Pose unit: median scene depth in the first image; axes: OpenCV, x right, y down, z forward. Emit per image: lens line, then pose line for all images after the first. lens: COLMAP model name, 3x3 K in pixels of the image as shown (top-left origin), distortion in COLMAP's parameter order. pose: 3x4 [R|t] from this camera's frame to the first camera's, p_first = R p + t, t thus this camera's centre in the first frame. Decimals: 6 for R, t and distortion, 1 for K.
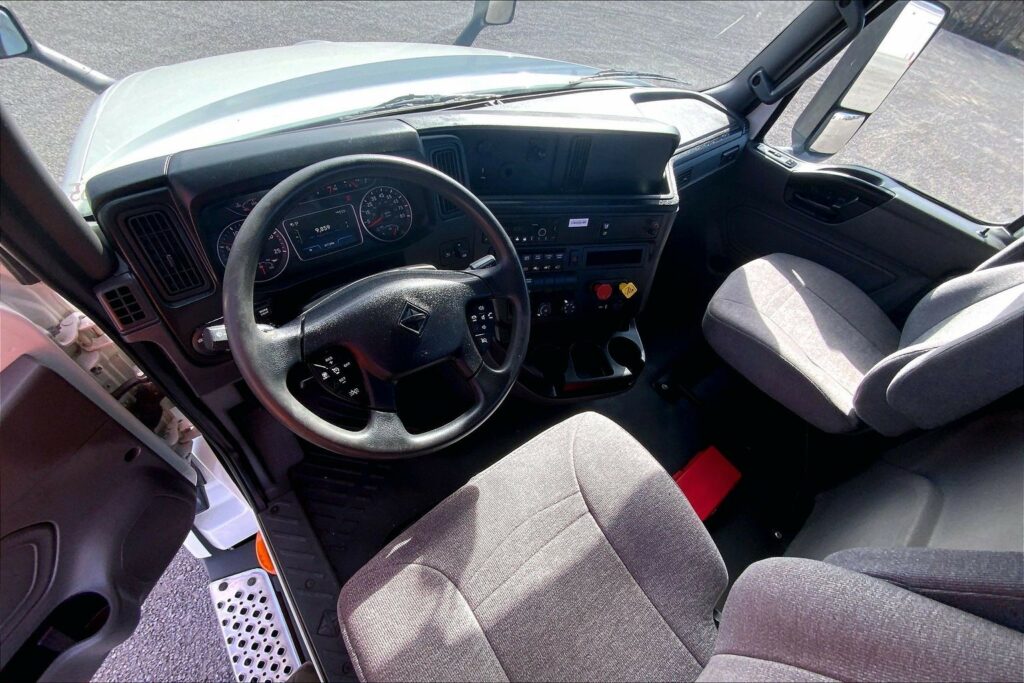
lens RADIAL K [[418.2, 0, 513.4], [0, 418.2, 350.1], [0, 0, 1]] dist [0.001952, -0.002145]
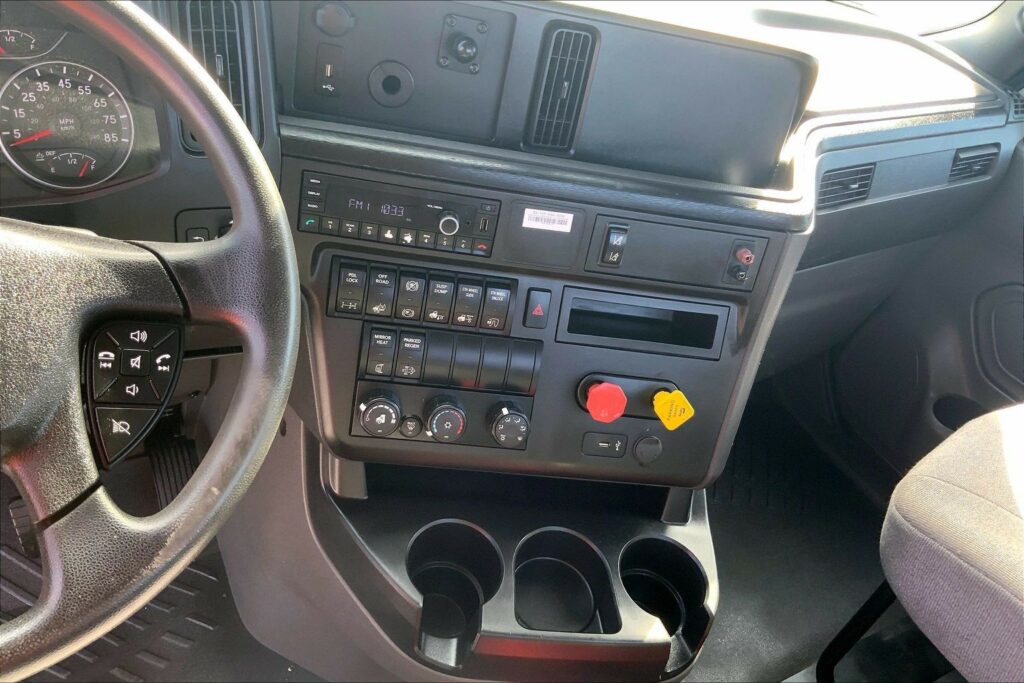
lens RADIAL K [[853.9, 0, 521.0], [0, 853.9, 348.7], [0, 0, 1]] dist [0.071718, -0.142872]
pose [[0.985580, 0.136779, -0.099622, 0.282043], [-0.158063, 0.954347, -0.253450, 0.038652], [0.060407, 0.265542, 0.962205, 0.274971]]
